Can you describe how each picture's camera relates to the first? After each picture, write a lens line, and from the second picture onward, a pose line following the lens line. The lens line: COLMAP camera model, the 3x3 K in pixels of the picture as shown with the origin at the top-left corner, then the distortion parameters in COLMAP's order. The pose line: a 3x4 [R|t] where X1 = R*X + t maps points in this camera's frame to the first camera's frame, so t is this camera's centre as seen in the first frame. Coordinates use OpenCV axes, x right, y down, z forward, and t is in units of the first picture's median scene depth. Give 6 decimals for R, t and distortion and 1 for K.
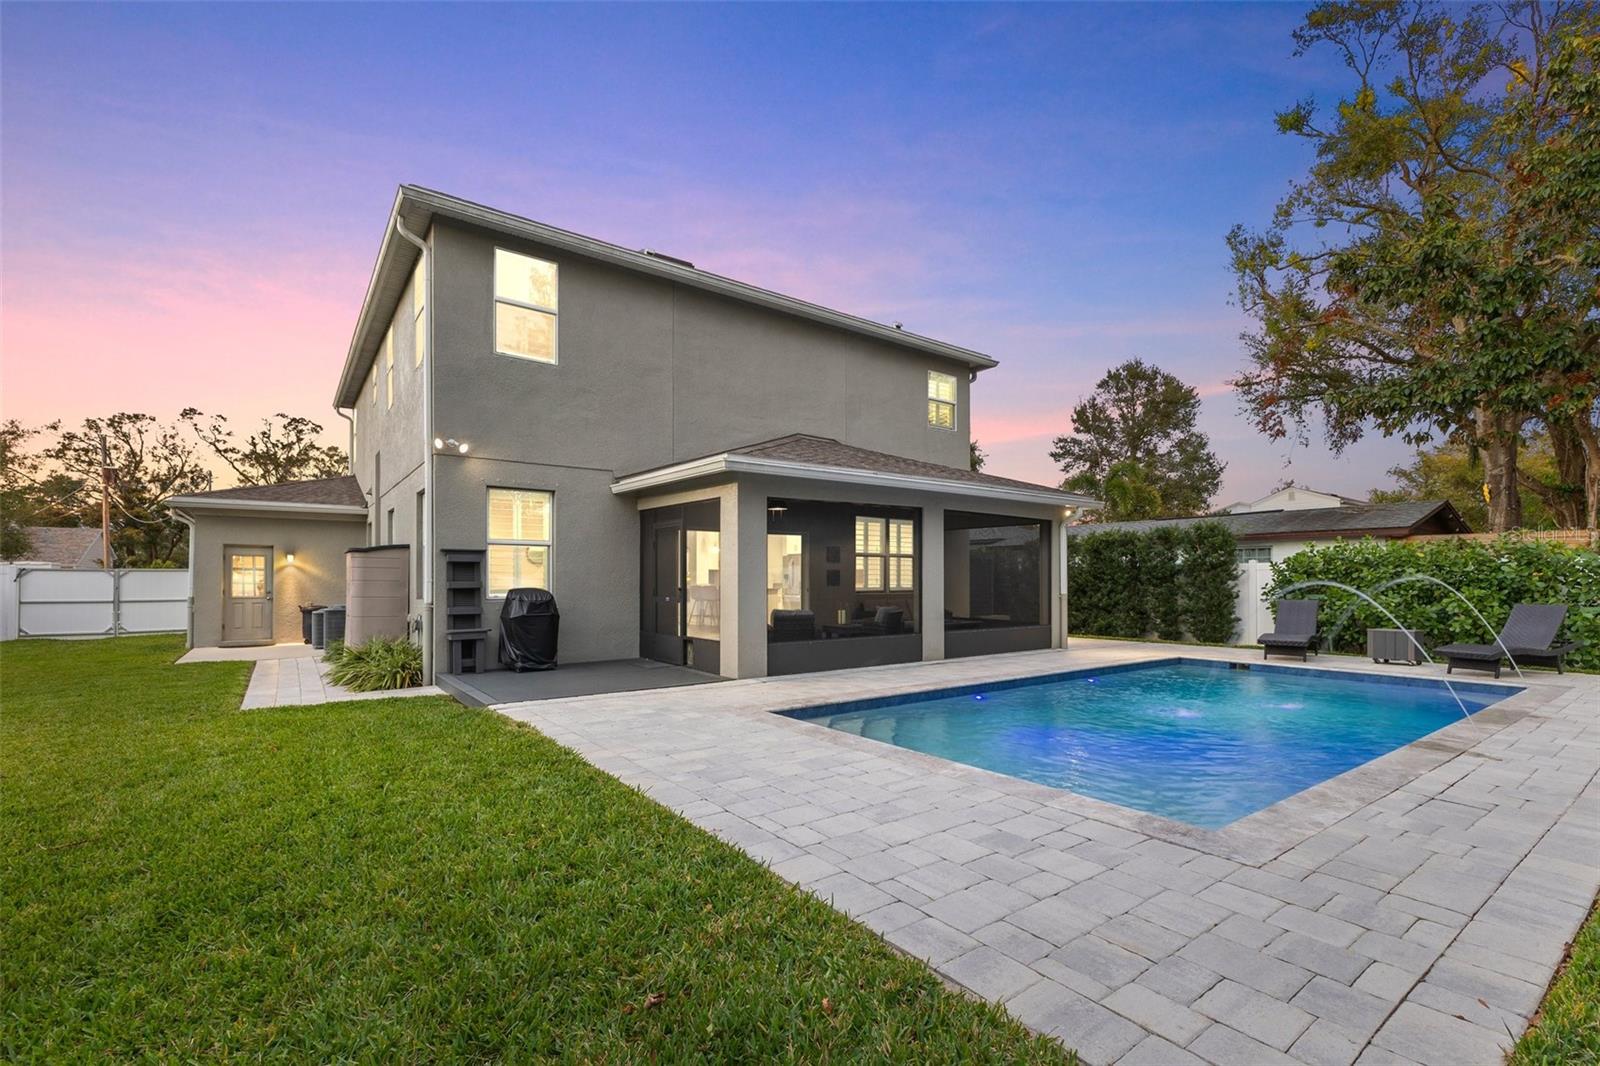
lens RADIAL K [[696.0, 0, 803.4], [0, 696.0, 573.8], [0, 0, 1]] dist [0.002436, -0.000246]
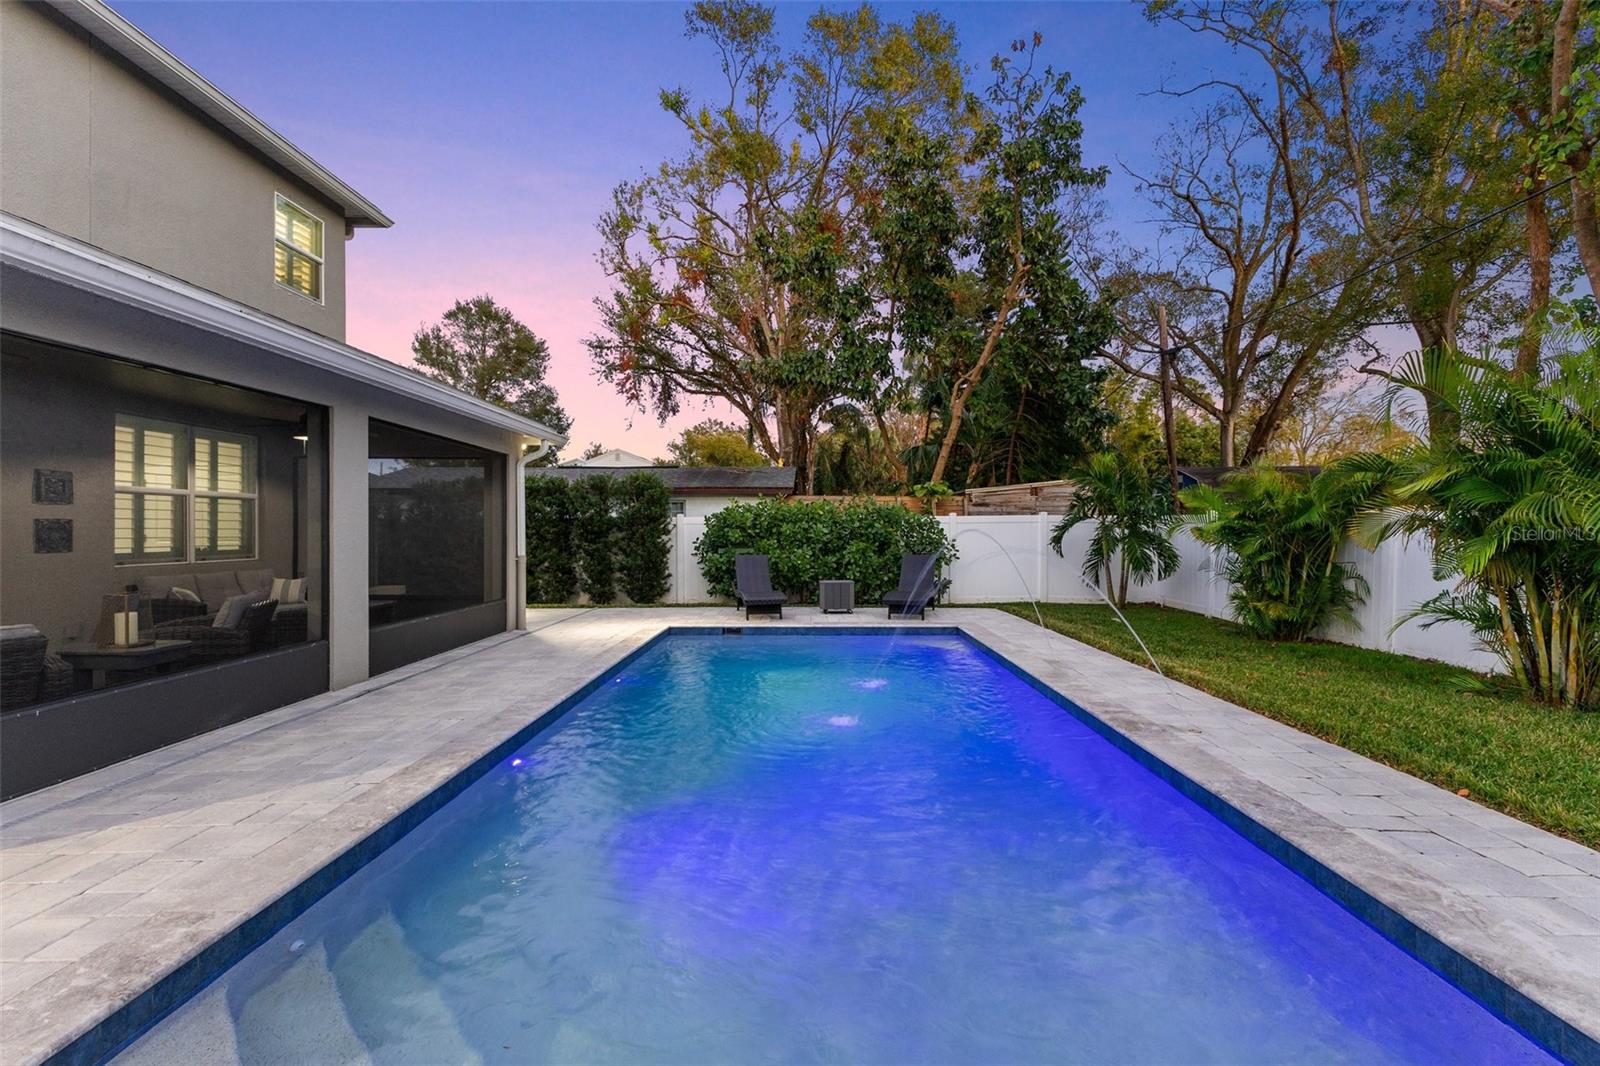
lens RADIAL K [[685.5, 0, 801.6], [0, 685.5, 530.4], [0, 0, 1]] dist [0.008273, 0.000054]
pose [[0.600903, -0.001123, 0.799321, -0.024104], [-0.006099, 0.999963, 0.005990, -0.003185], [-0.799299, -0.008474, 0.600874, 0.256314]]
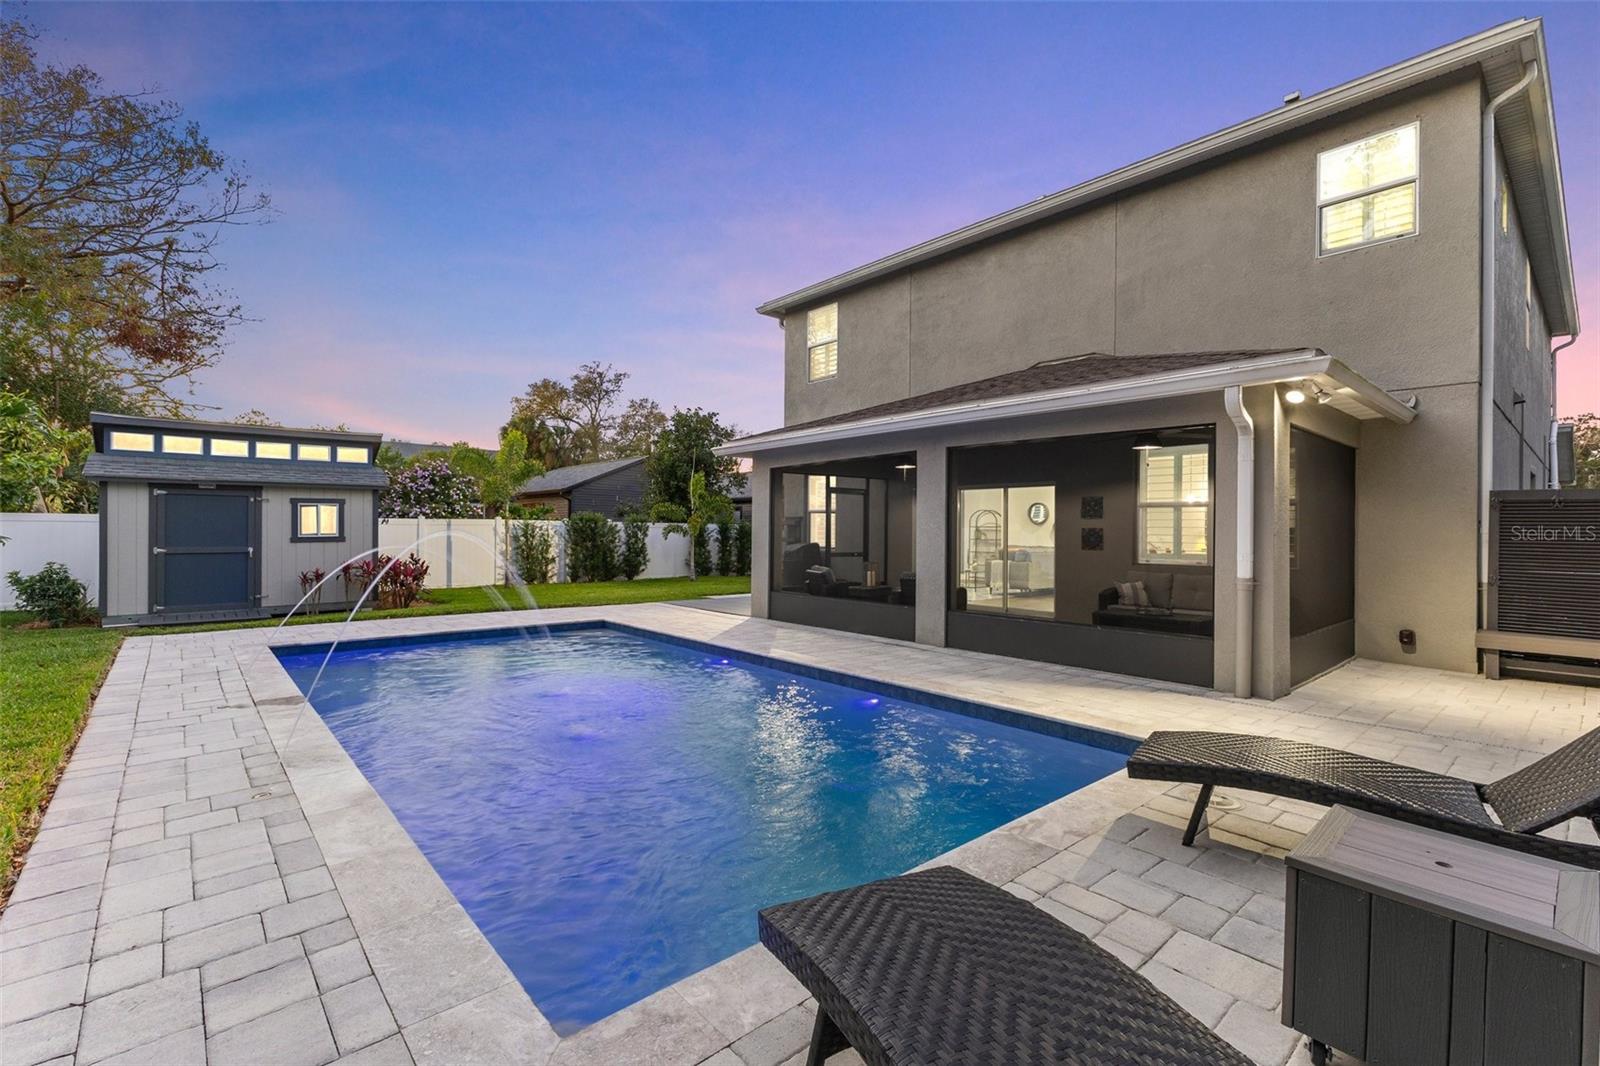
lens RADIAL K [[696.0, 0, 803.4], [0, 696.0, 573.8], [0, 0, 1]] dist [0.002436, -0.000246]
pose [[0.074386, 0.057760, -0.995555, 0.643727], [0.003174, 0.998302, 0.058156, -0.001230], [0.997224, -0.007486, 0.074076, 0.538870]]
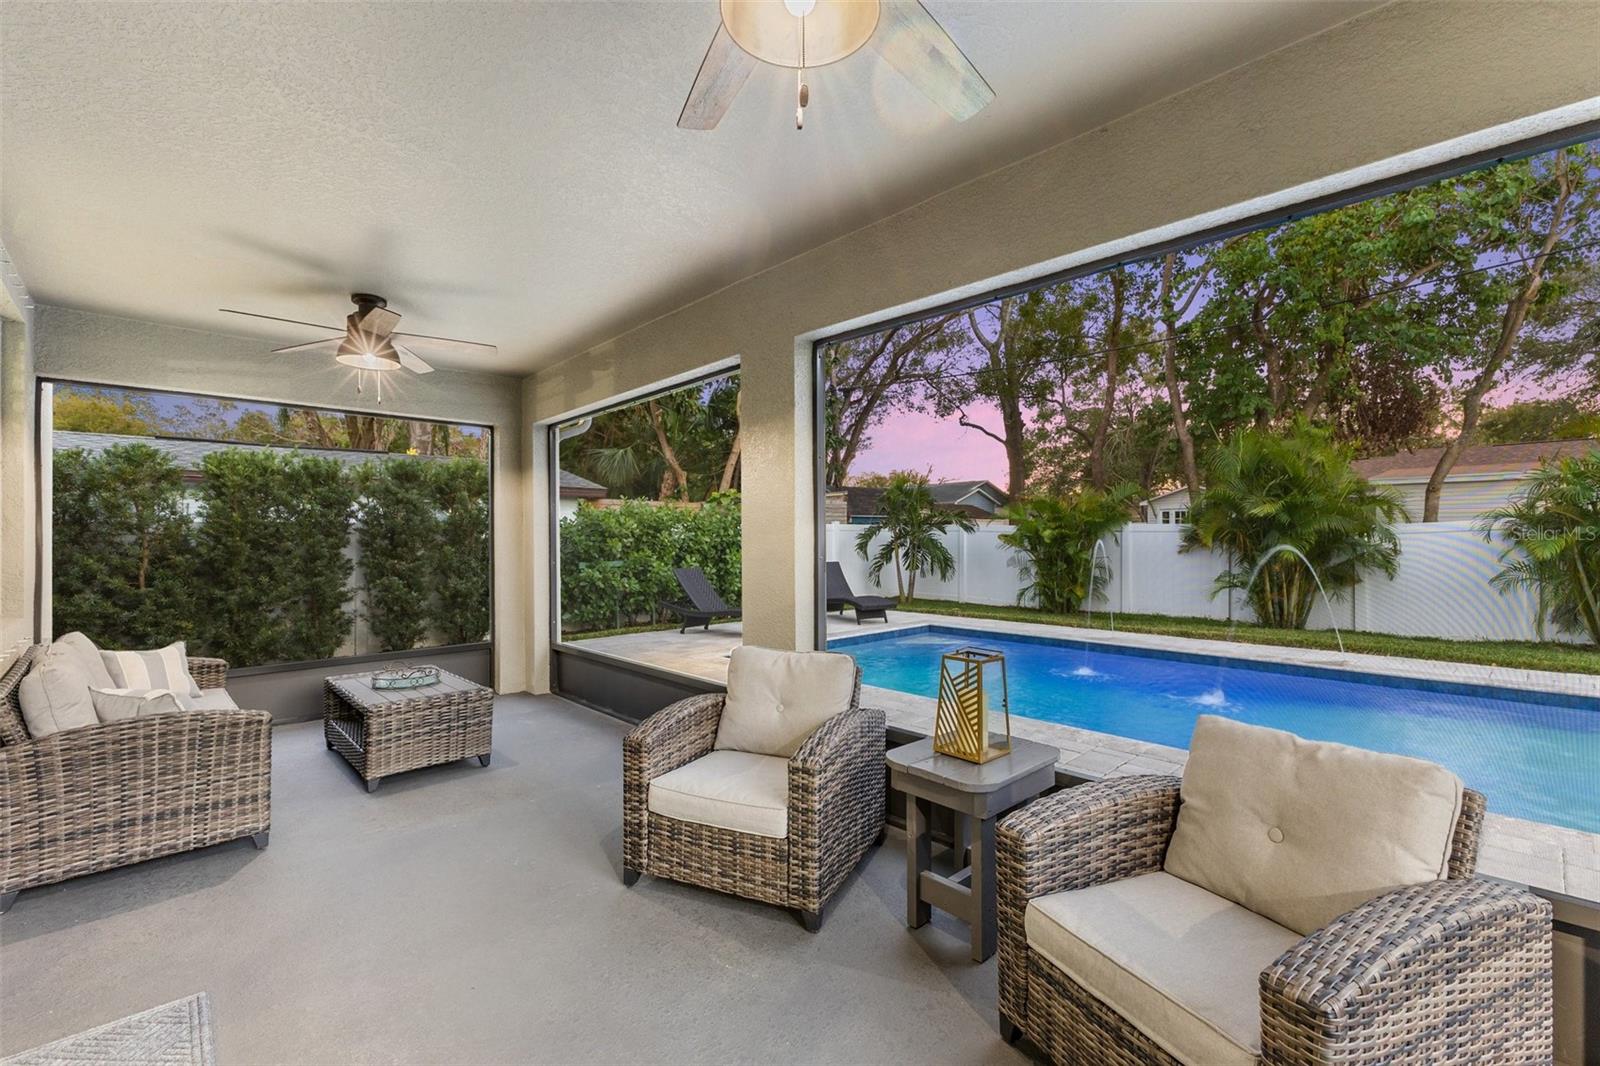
lens RADIAL K [[687.9, 0, 800.0], [0, 687.9, 533.0], [0, 0, 1]] dist [0.004912, 0.000034]
pose [[-0.112083, 0.005278, 0.993685, -0.112225], [-0.002404, 0.999982, -0.005582, -0.001188], [-0.993696, -0.003015, -0.112068, 0.700130]]
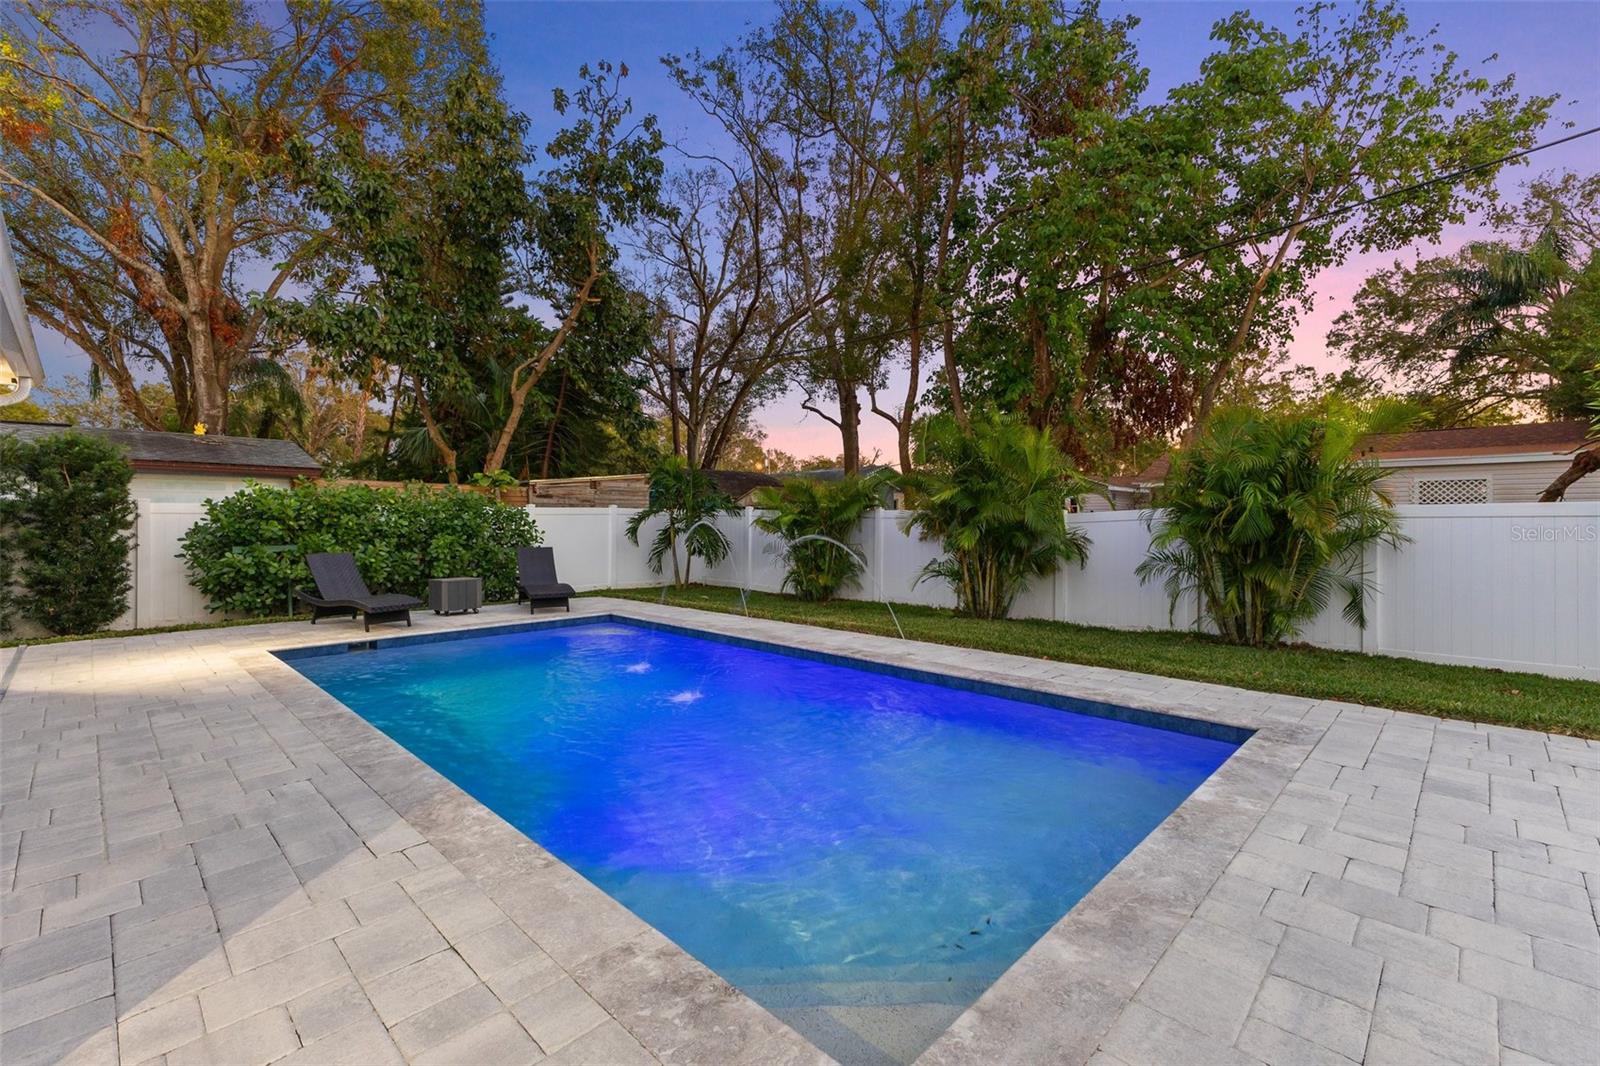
lens RADIAL K [[695.2, 0, 803.9], [0, 695.2, 518.5], [0, 0, 1]] dist [0.008774, -0.000079]
pose [[-0.159933, 0.002724, 0.987124, -0.122210], [-0.009363, 0.999947, -0.004276, -0.003041], [-0.987084, -0.009927, -0.159899, 0.431660]]
